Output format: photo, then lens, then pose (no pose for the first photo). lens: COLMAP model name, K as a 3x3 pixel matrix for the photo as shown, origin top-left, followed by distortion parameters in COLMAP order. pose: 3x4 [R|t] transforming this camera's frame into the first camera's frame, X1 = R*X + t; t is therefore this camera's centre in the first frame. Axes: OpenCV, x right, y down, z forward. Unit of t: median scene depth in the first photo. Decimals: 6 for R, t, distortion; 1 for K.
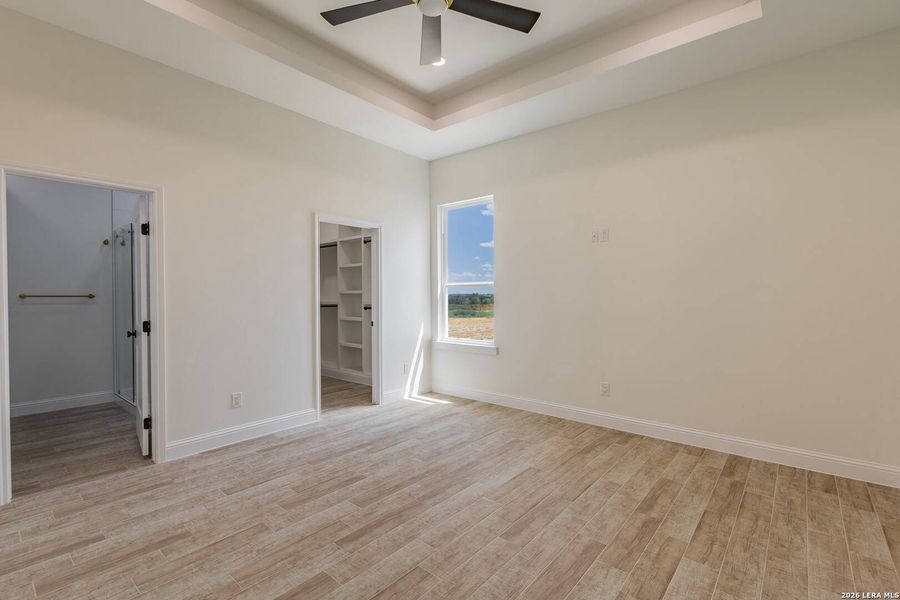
lens RADIAL K [[410.0, 0, 449.2], [0, 410.0, 297.2], [0, 0, 1]] dist [0.005015, -0.000212]
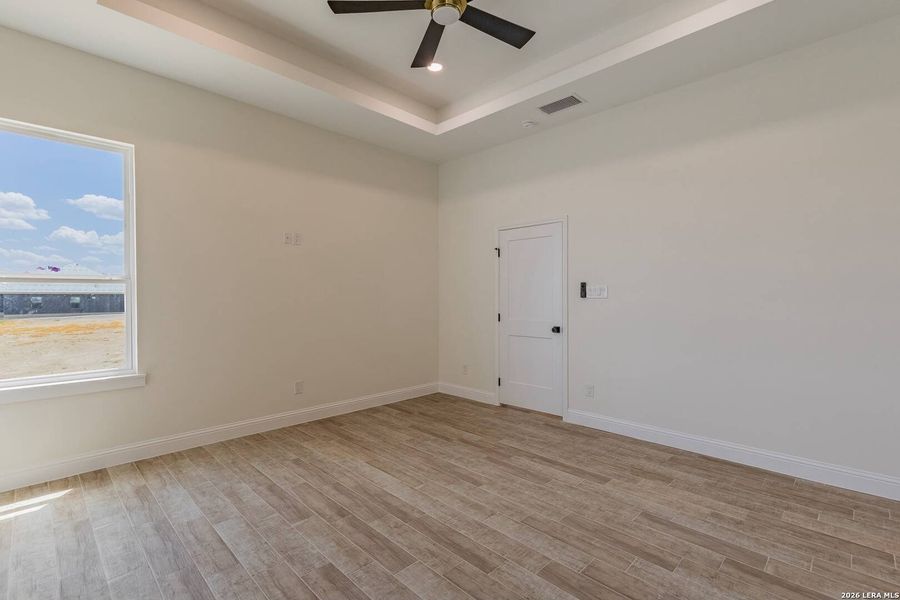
lens RADIAL K [[410.0, 0, 449.2], [0, 410.0, 297.2], [0, 0, 1]] dist [0.005015, -0.000212]
pose [[0.080543, -0.002351, 0.996748, -0.693250], [0.007257, 0.999972, 0.001772, -0.002987], [-0.996725, 0.007091, 0.080558, 0.595242]]
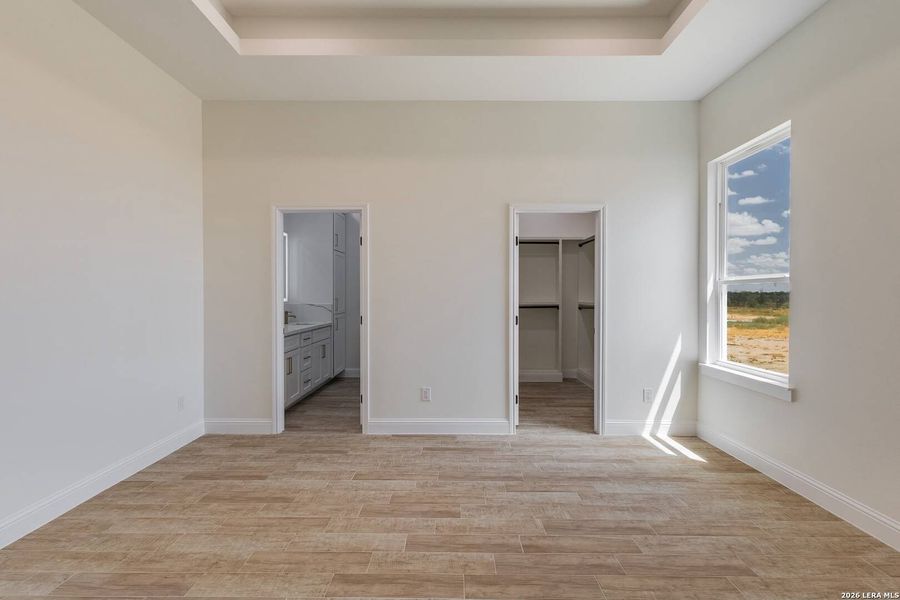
lens RADIAL K [[410.0, 0, 449.2], [0, 410.0, 297.2], [0, 0, 1]] dist [0.005015, -0.000212]
pose [[0.642005, 0.006729, -0.766671, 0.328436], [-0.006633, 0.999973, 0.003222, -0.002656], [0.766672, 0.003017, 0.642032, 0.365281]]
